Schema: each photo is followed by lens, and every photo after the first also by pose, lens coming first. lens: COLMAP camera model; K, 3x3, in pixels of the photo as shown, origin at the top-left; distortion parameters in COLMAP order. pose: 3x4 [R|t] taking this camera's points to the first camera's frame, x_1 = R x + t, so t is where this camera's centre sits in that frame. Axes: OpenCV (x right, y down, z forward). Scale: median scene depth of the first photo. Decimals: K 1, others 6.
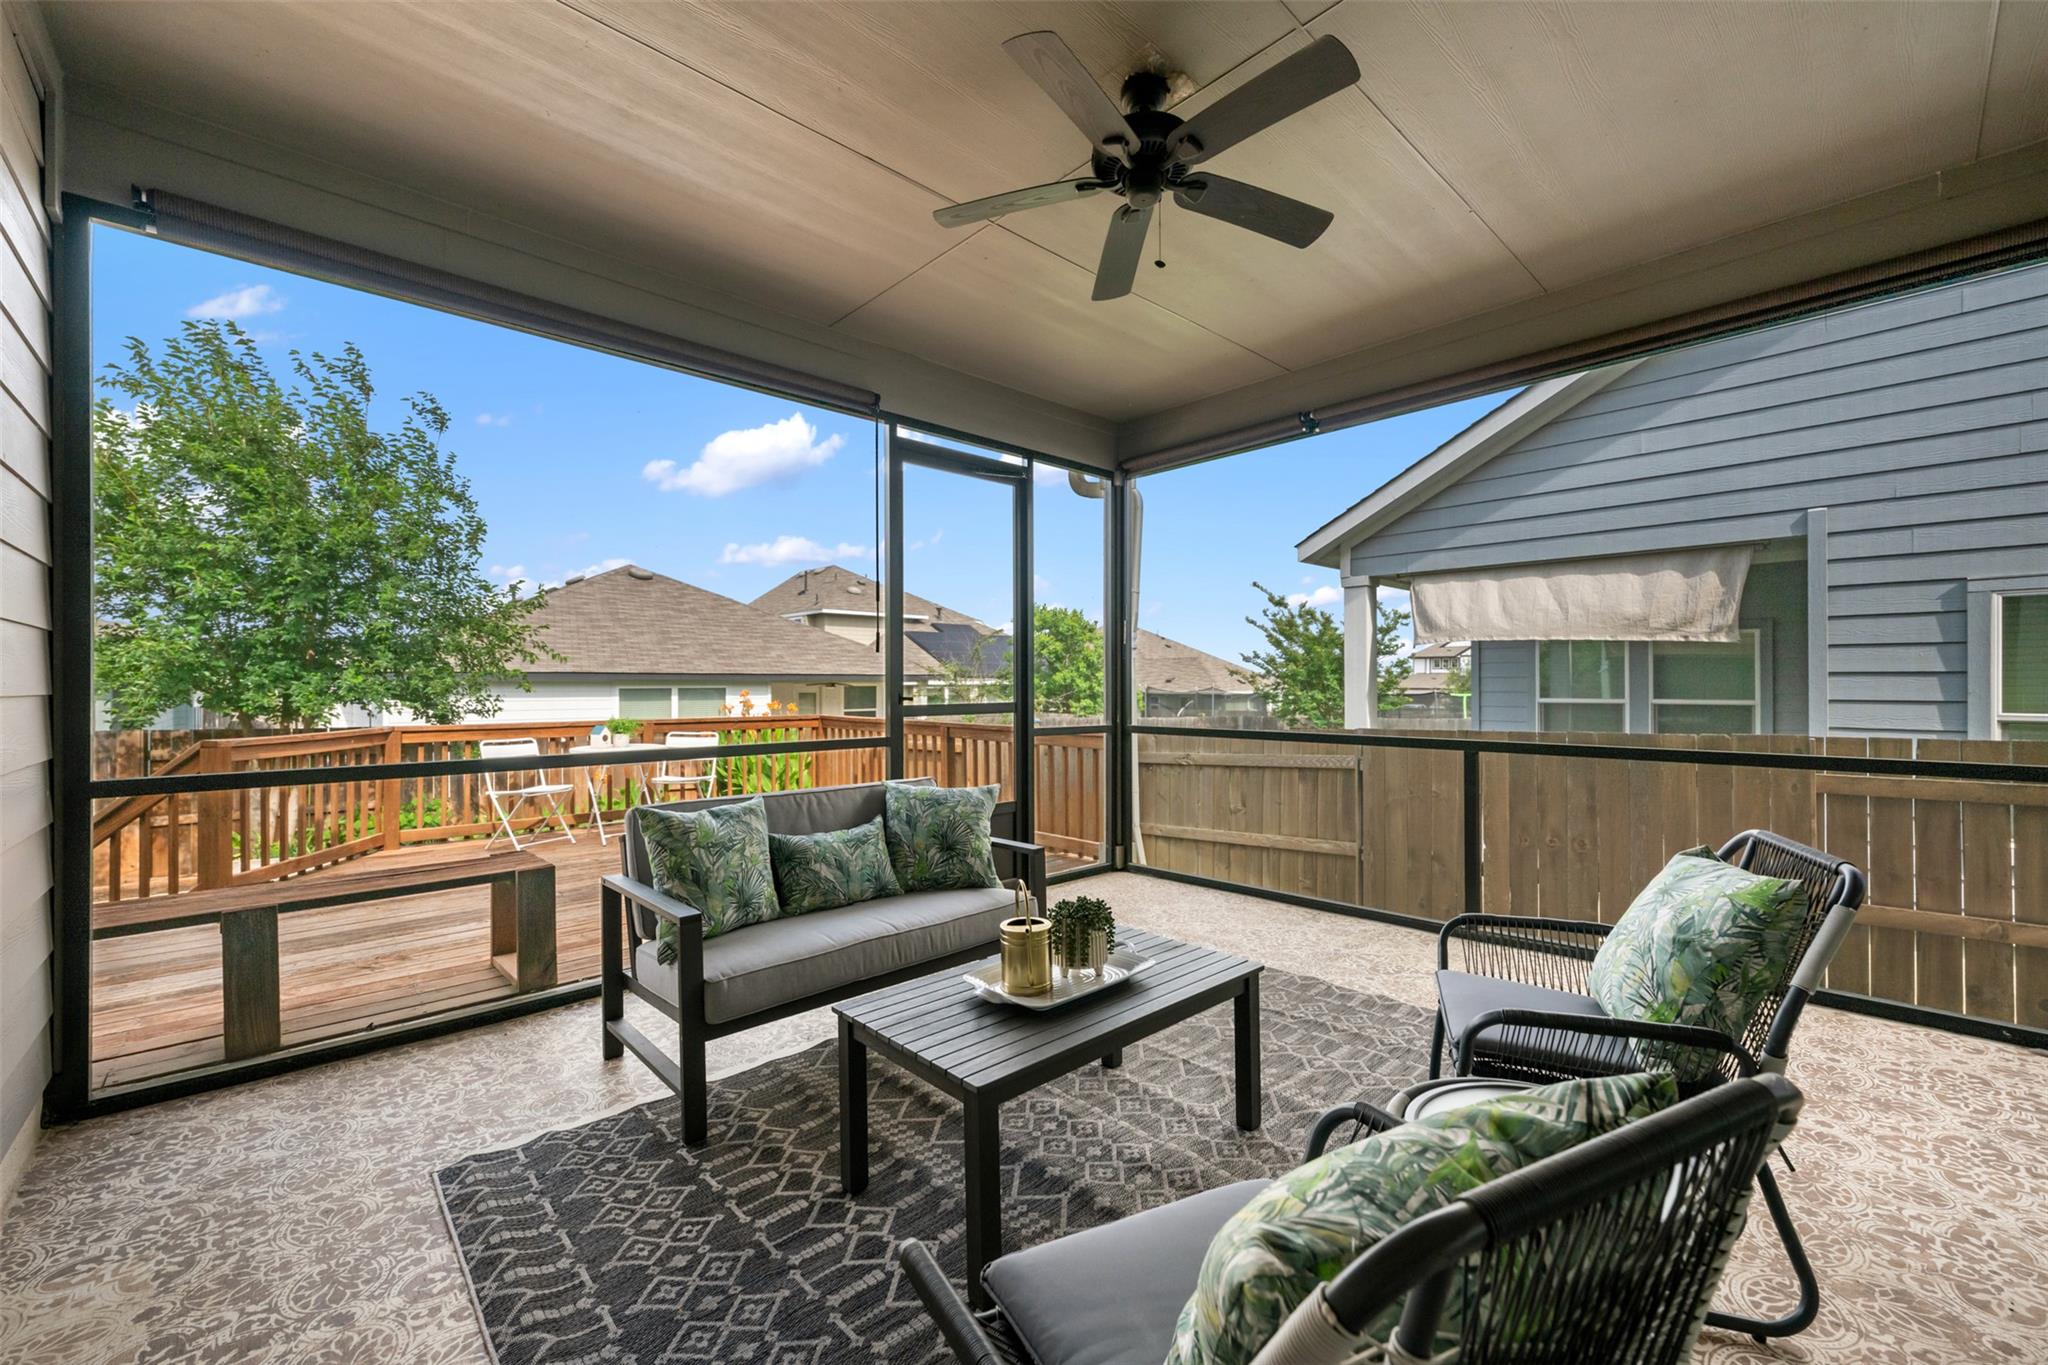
lens RADIAL K [[814.0, 0, 1026.3], [0, 814.0, 688.8], [0, 0, 1]] dist [-0.003611, -0.000338]
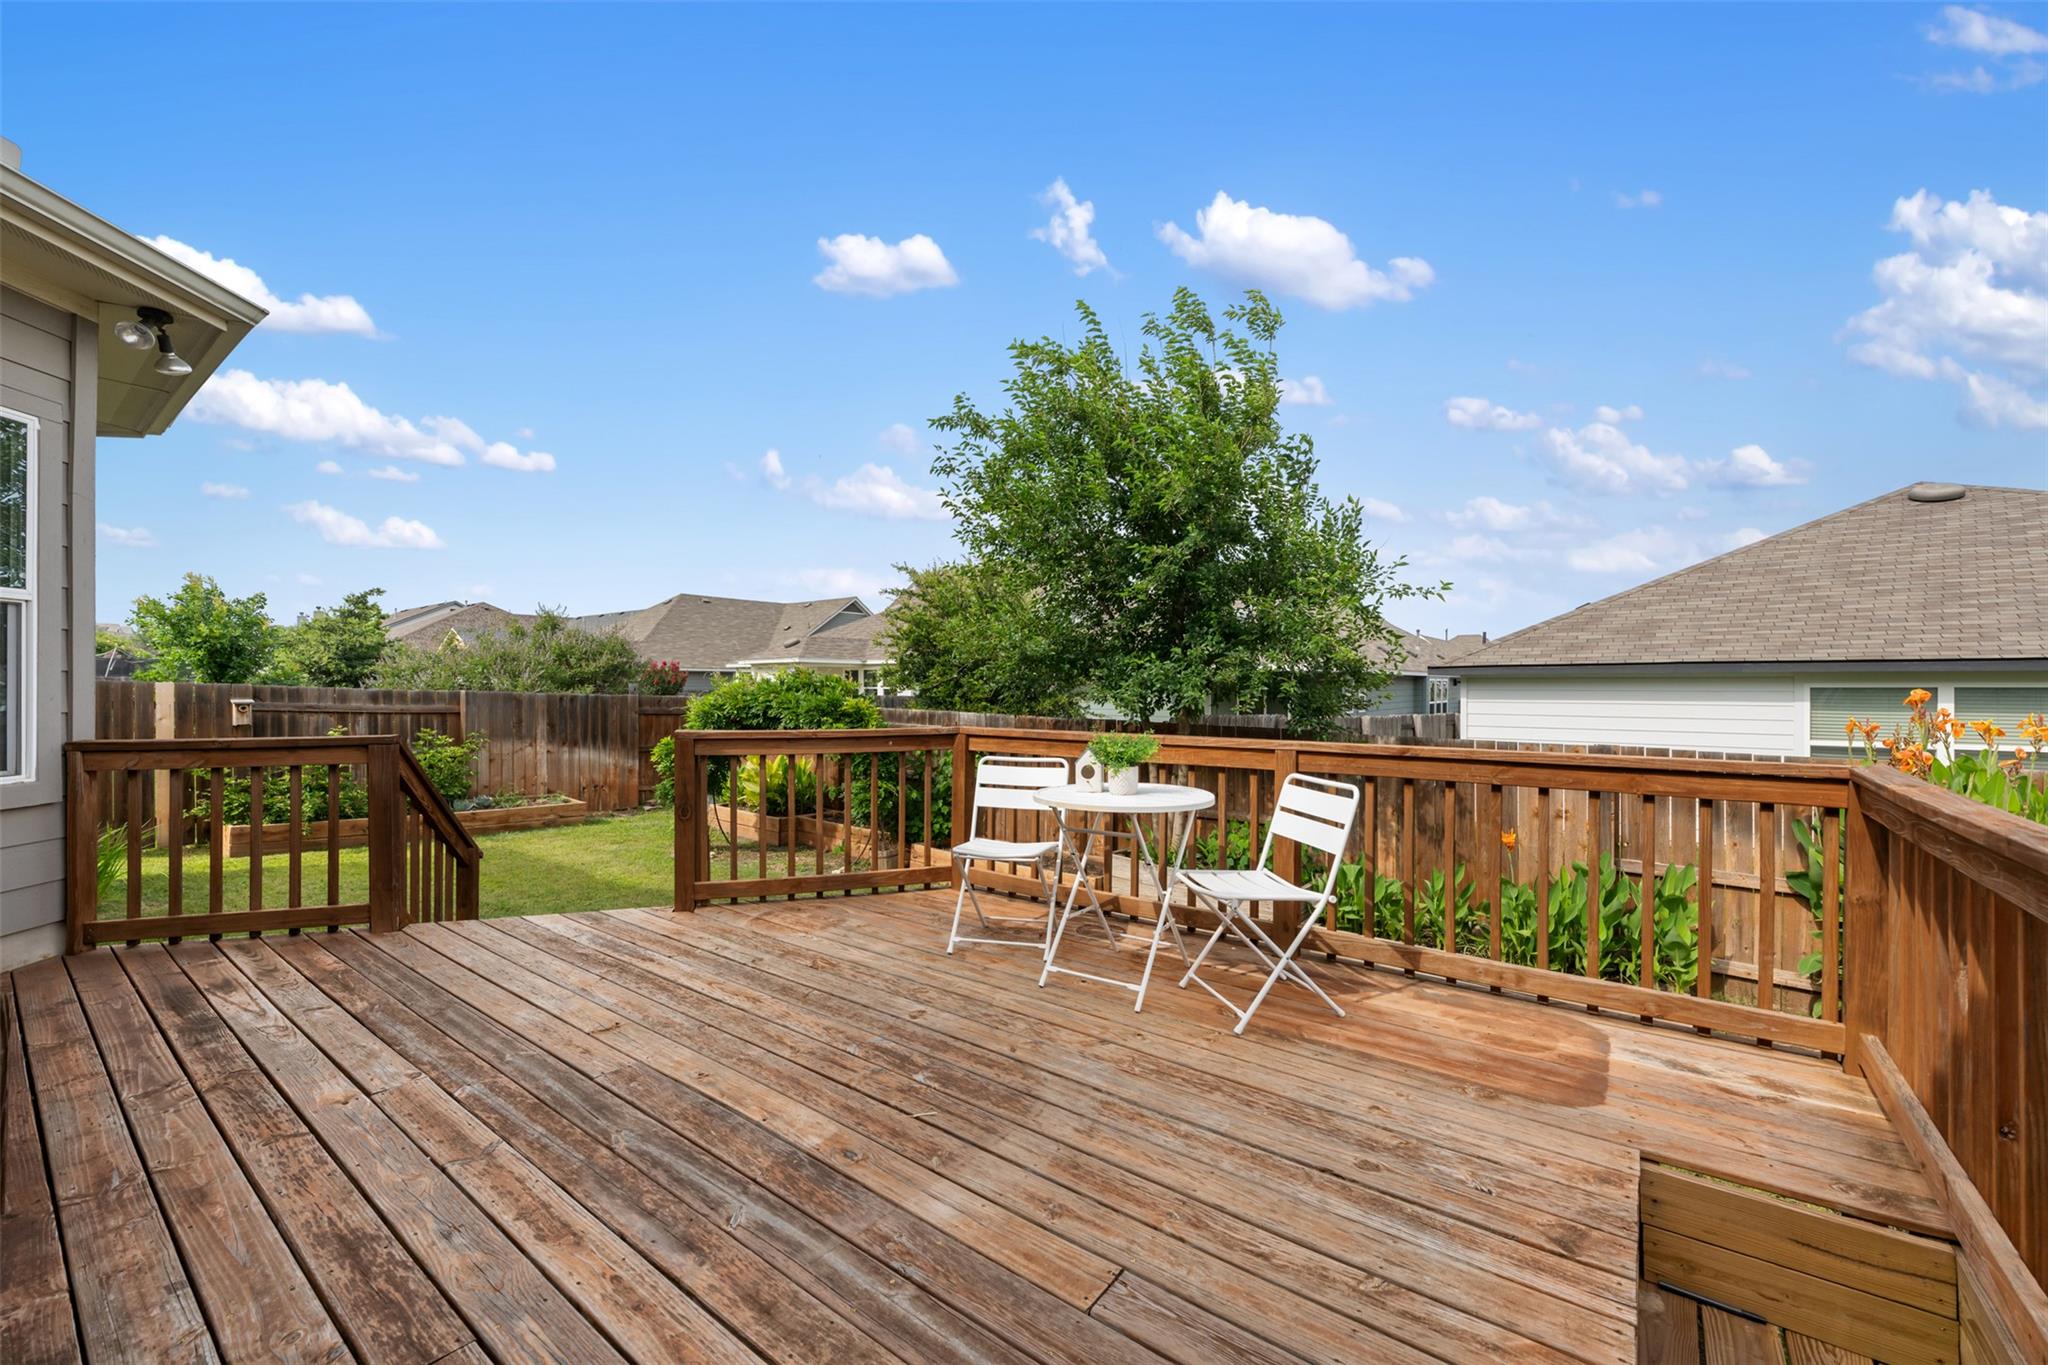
lens RADIAL K [[814.0, 0, 1026.7], [0, 814.0, 683.3], [0, 0, 1]] dist [-0.003611, -0.000338]
pose [[0.174506, -0.002549, -0.984653, -0.027675], [0.005189, 0.999985, -0.001669, -0.005678], [0.984642, -0.004818, 0.174517, 0.341683]]
